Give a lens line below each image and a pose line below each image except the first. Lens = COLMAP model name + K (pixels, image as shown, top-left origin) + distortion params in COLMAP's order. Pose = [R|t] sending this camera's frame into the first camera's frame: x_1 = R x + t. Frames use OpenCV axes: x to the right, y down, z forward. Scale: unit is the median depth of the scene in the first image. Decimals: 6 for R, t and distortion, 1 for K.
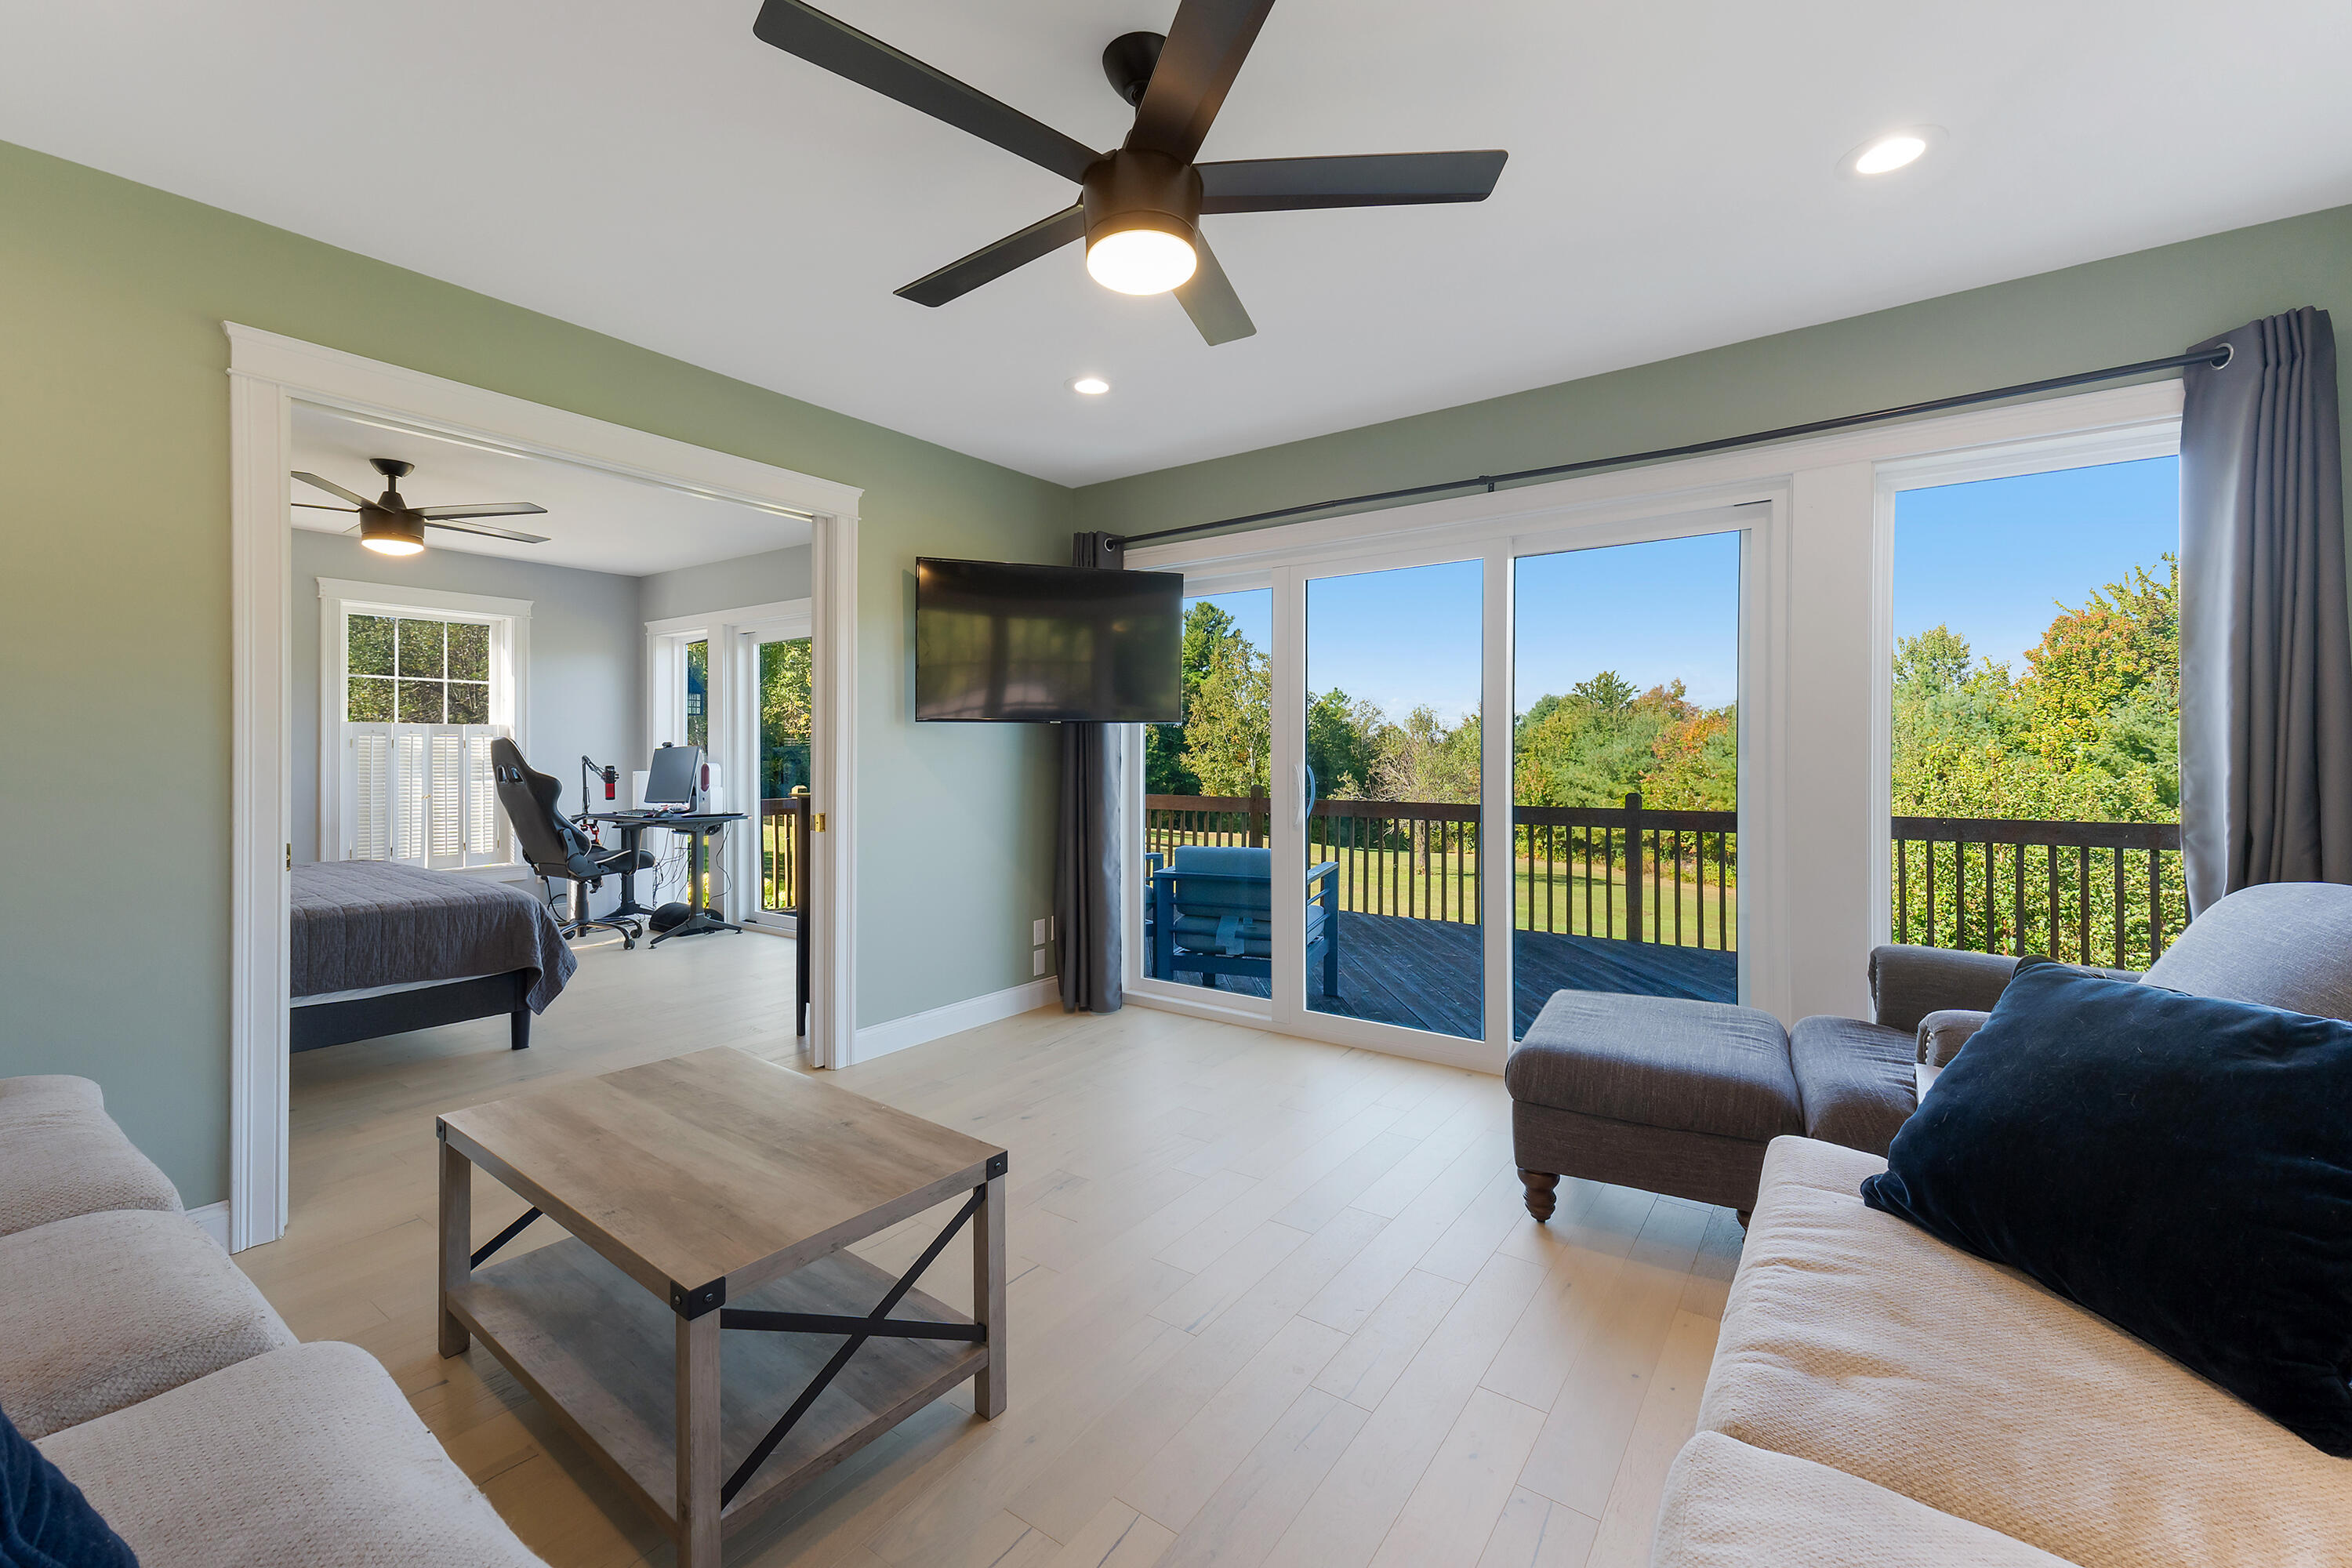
lens RADIAL K [[978.2, 0, 1168.2], [0, 978.2, 788.6], [0, 0, 1]] dist [0.028477, -0.001461]
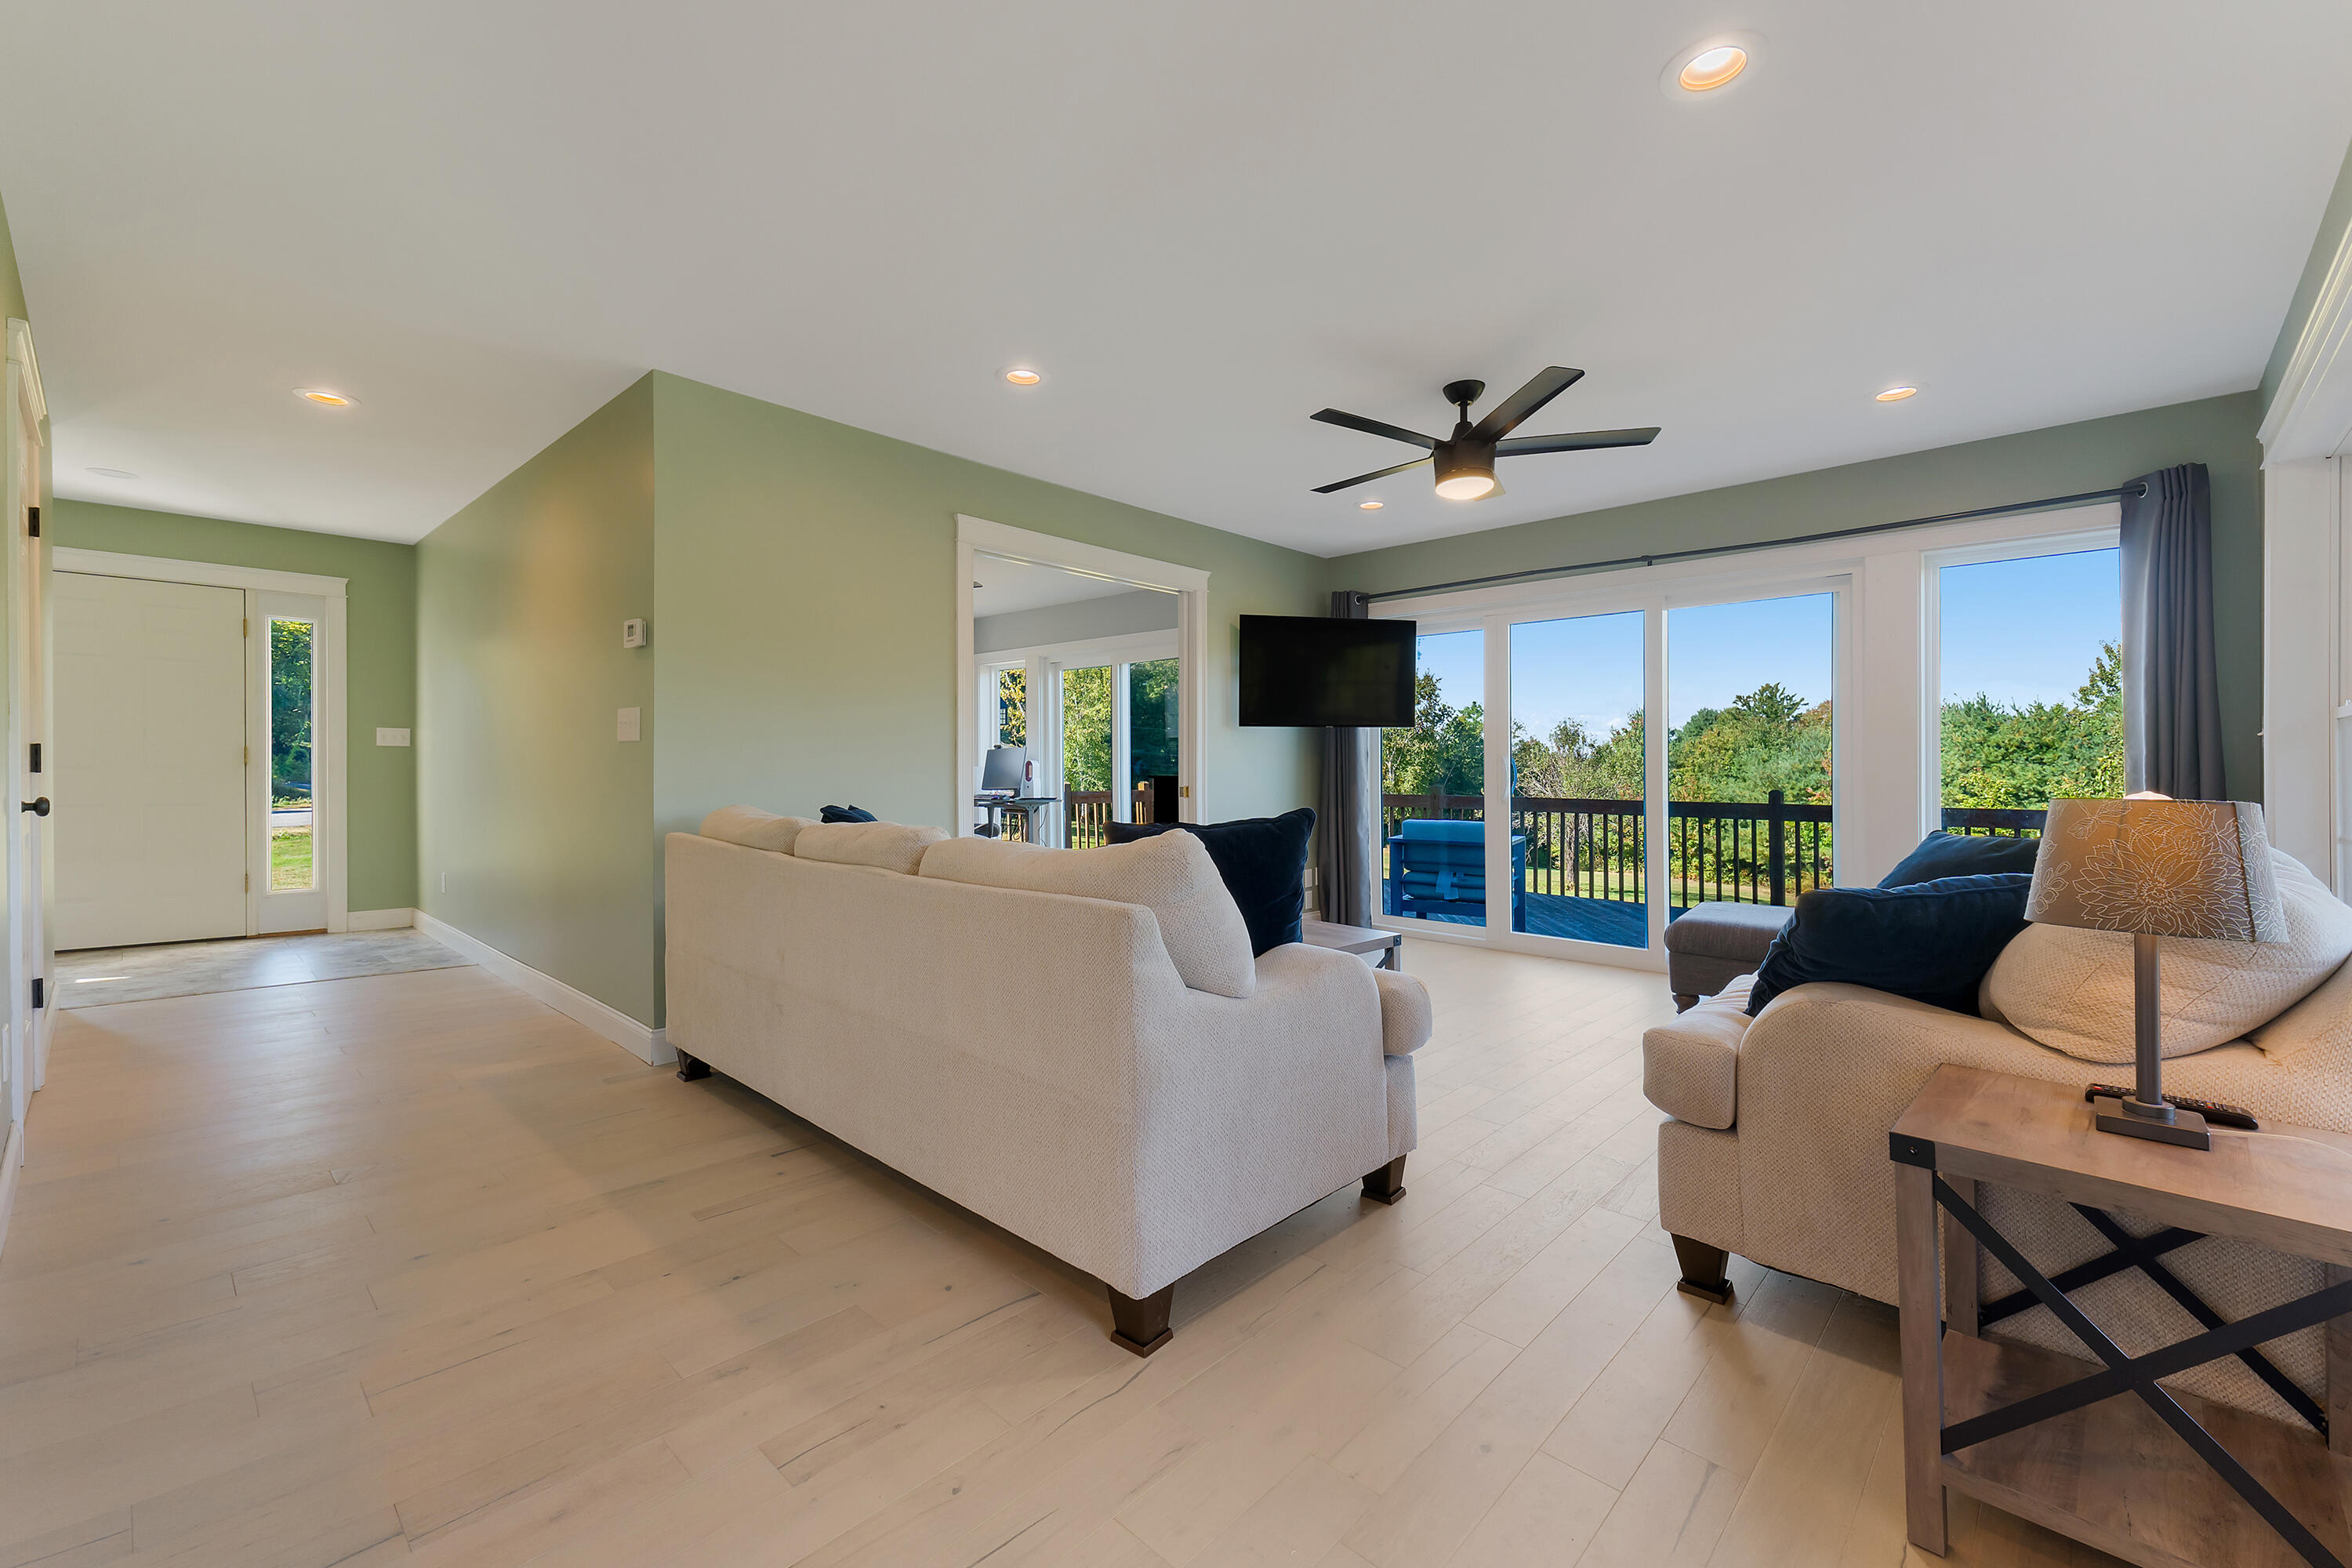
lens RADIAL K [[978.2, 0, 1185.7], [0, 978.2, 767.6], [0, 0, 1]] dist [0.028477, -0.001461]
pose [[0.993134, 0.003980, -0.116916, -0.138742], [-0.008218, 0.999326, -0.035786, 0.039849], [0.116695, 0.036501, 0.992497, -0.392870]]
